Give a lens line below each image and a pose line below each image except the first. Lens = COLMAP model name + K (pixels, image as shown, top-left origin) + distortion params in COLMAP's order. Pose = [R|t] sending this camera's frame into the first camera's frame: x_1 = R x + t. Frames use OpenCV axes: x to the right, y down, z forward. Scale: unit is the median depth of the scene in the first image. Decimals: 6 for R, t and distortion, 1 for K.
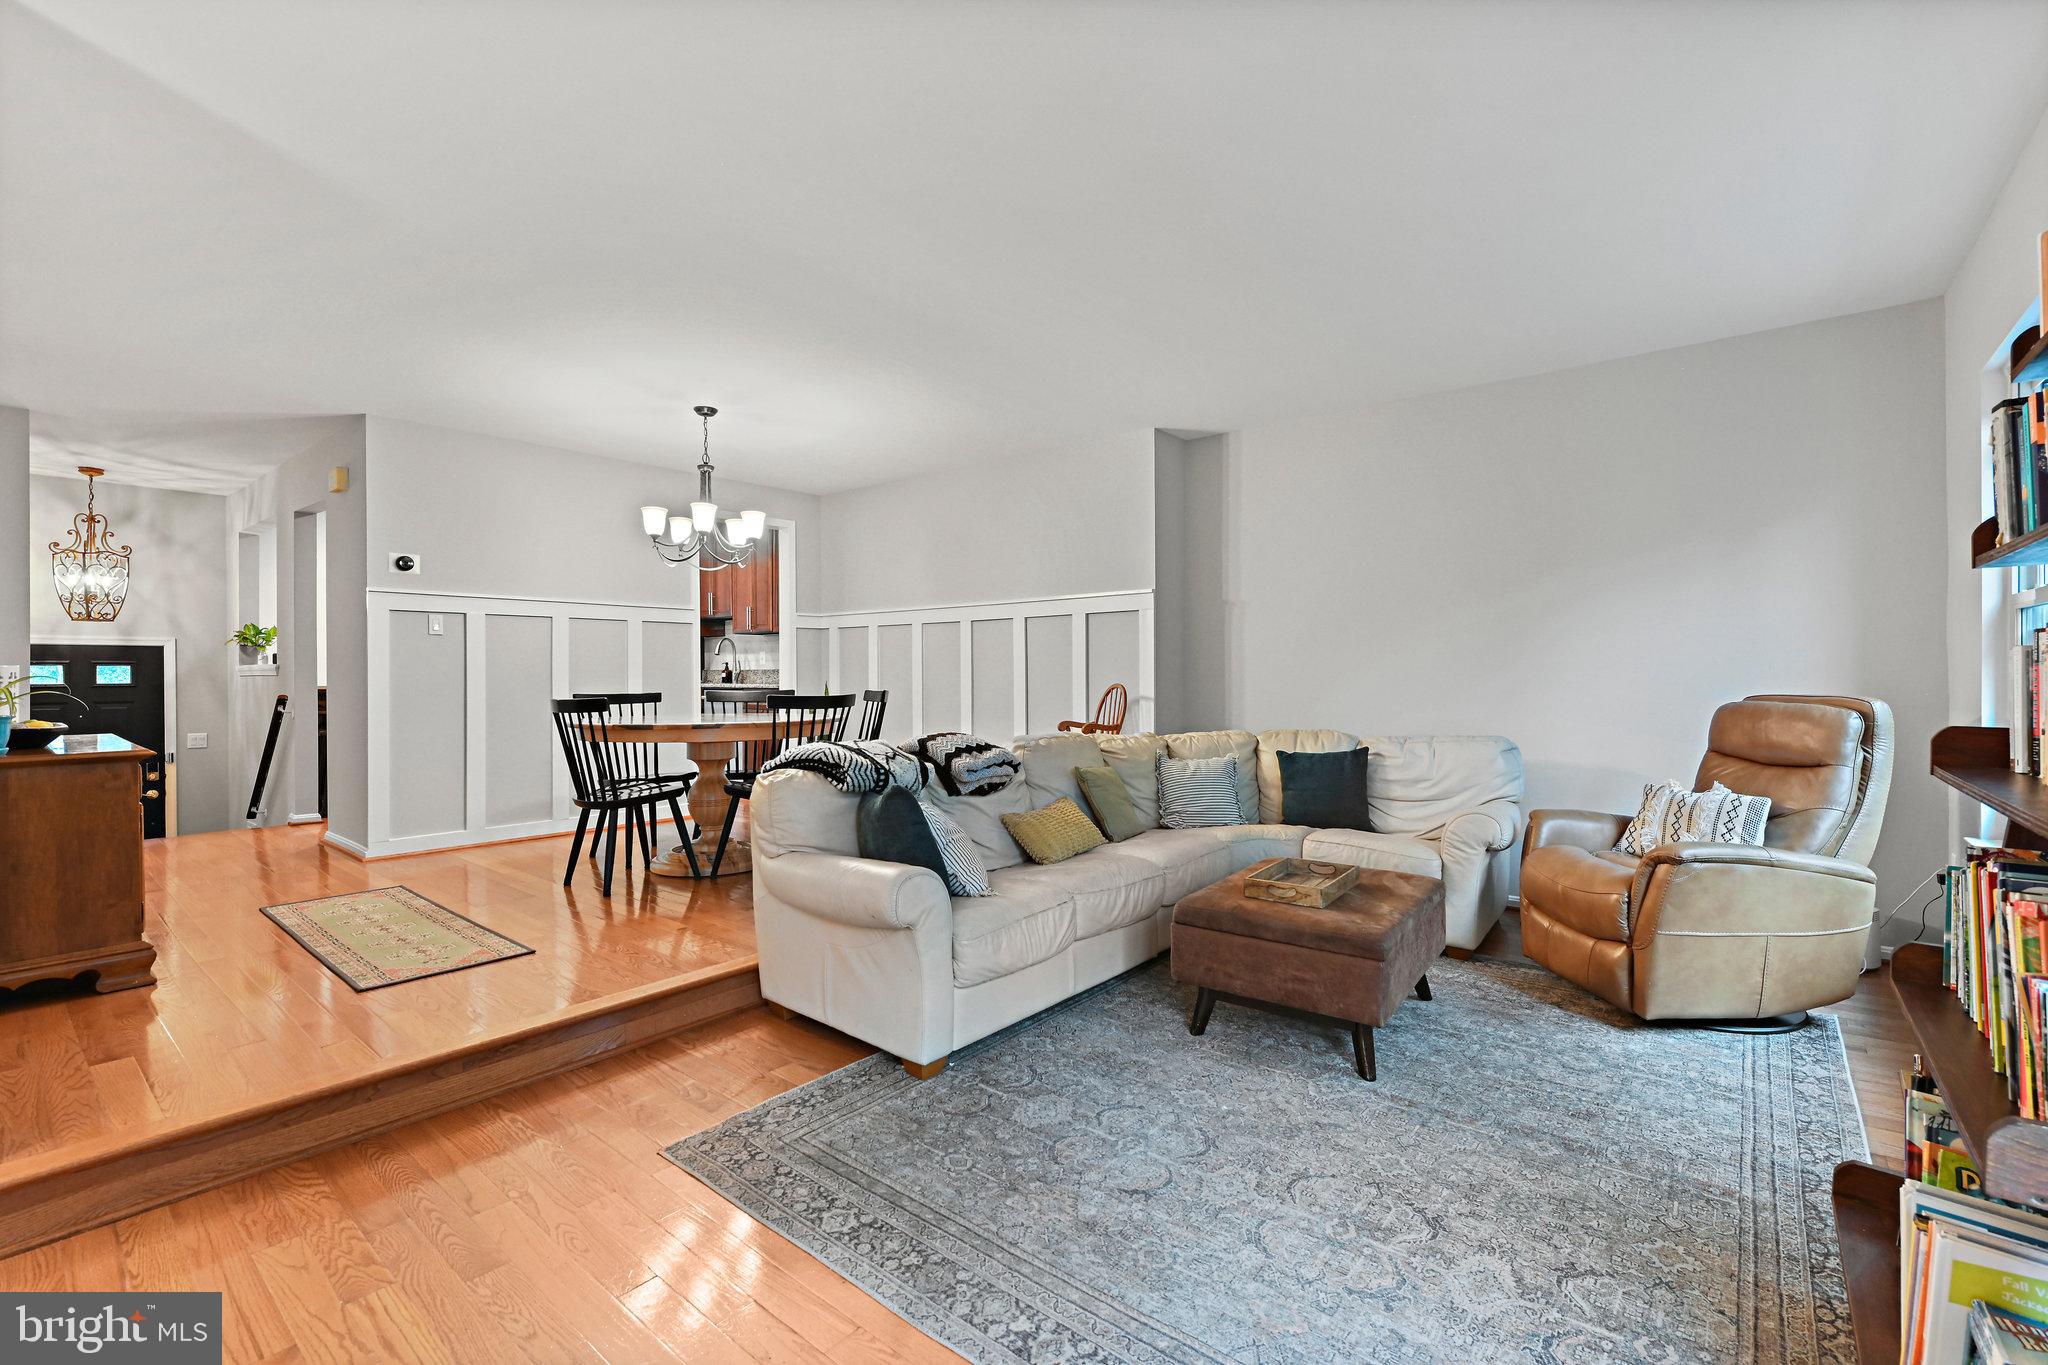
lens RADIAL K [[885.1, 0, 1027.4], [0, 885.1, 679.4], [0, 0, 1]] dist [-0.003654, 0.000347]
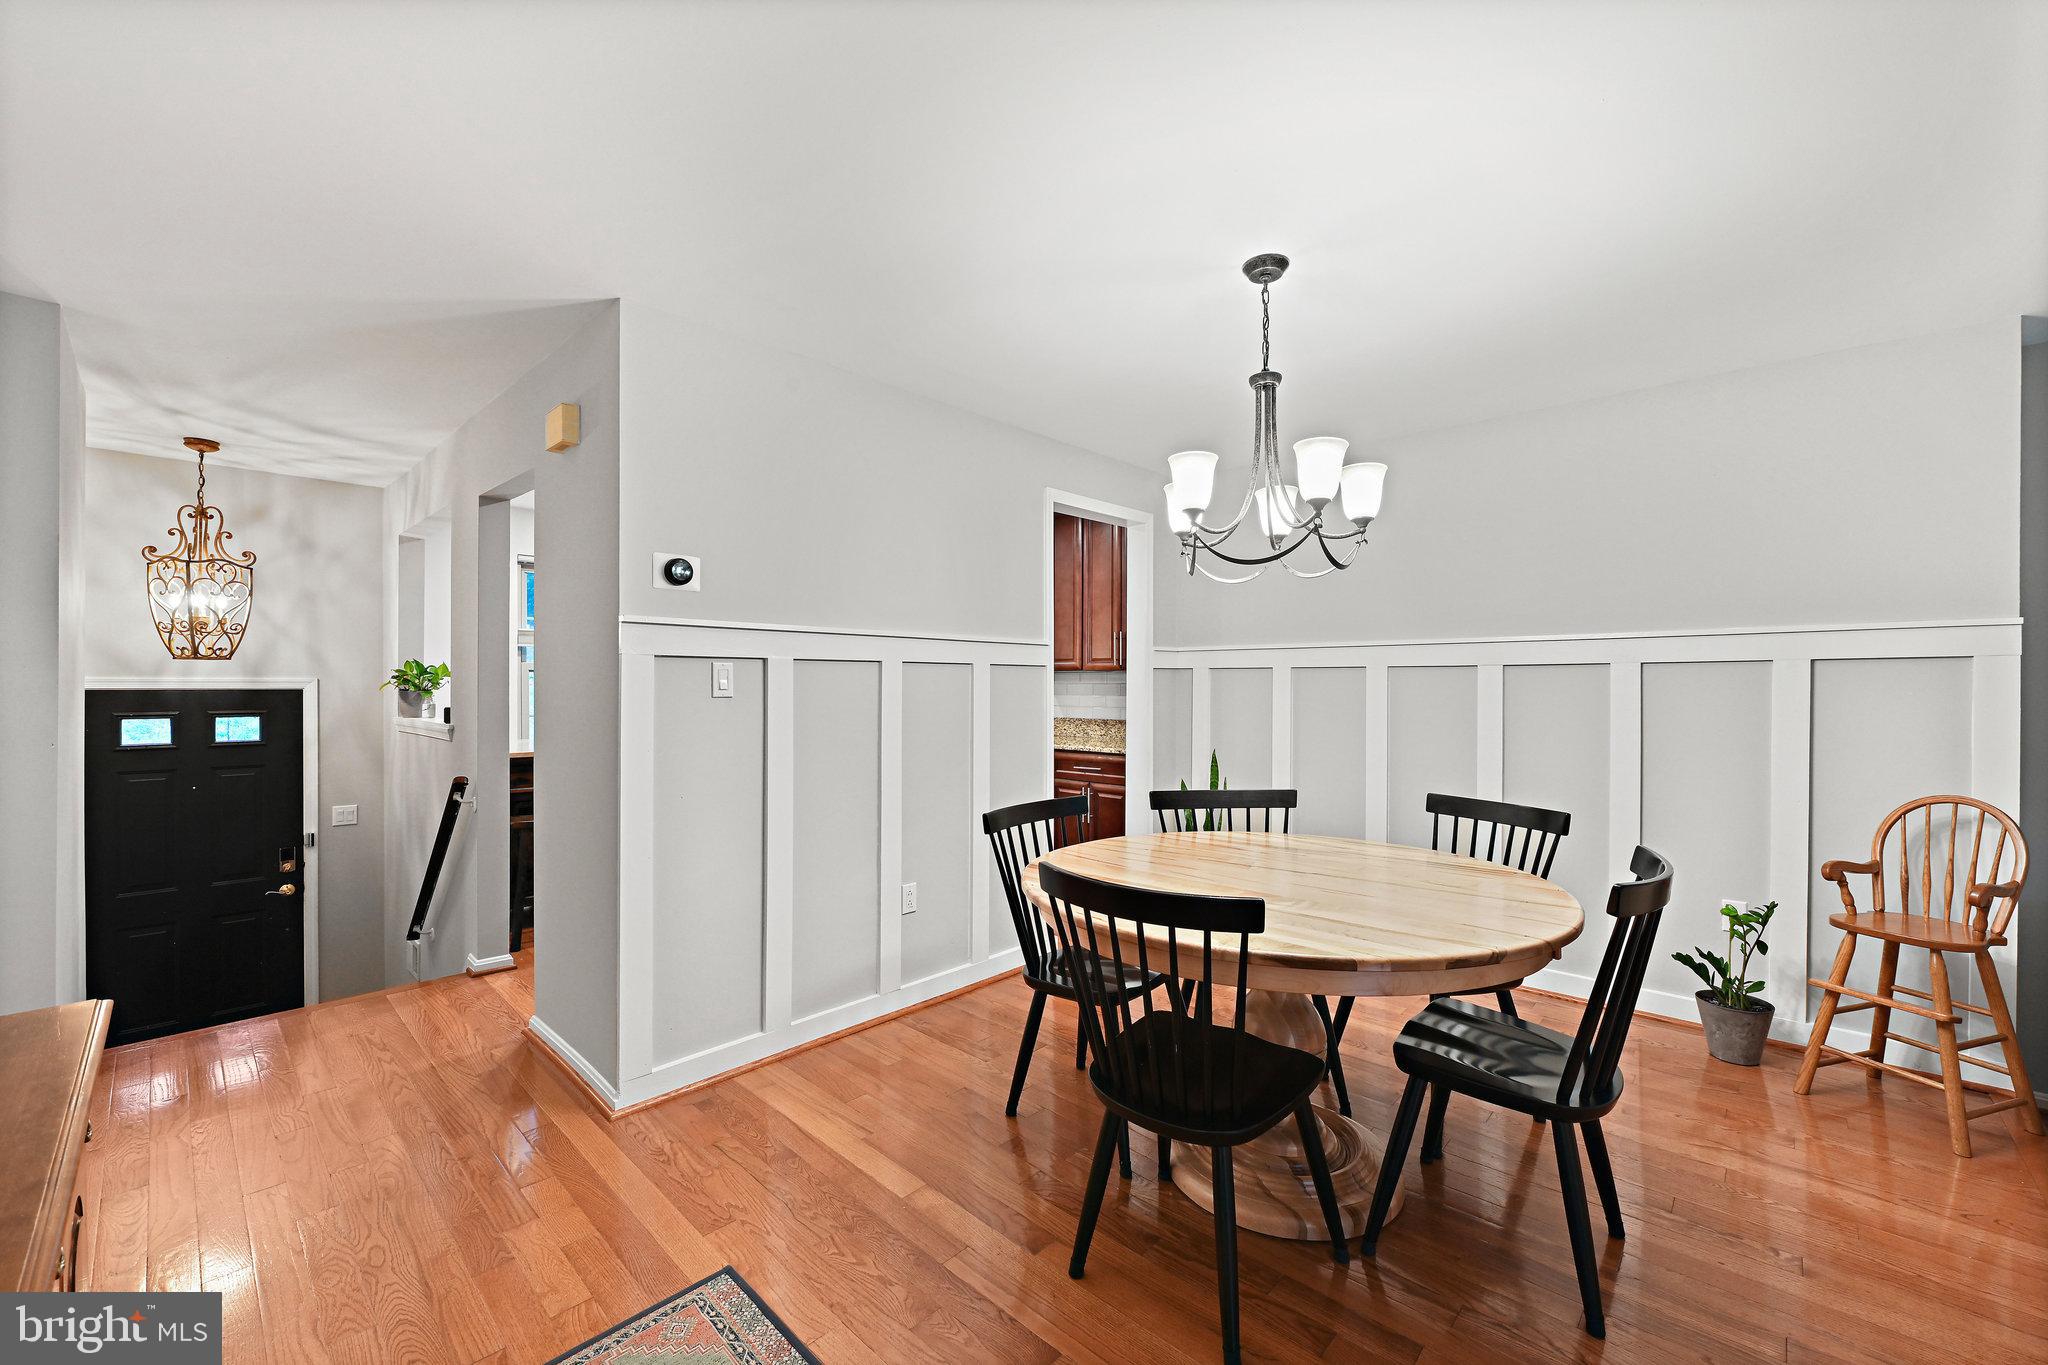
lens RADIAL K [[828.5, 0, 1038.2], [0, 828.5, 691.9], [0, 0, 1]] dist [-0.006541, -0.000546]
pose [[0.997637, 0.007506, -0.068287, -0.358100], [-0.007494, 0.999972, 0.000433, -0.046130], [0.068289, 0.000080, 0.997666, 0.399718]]
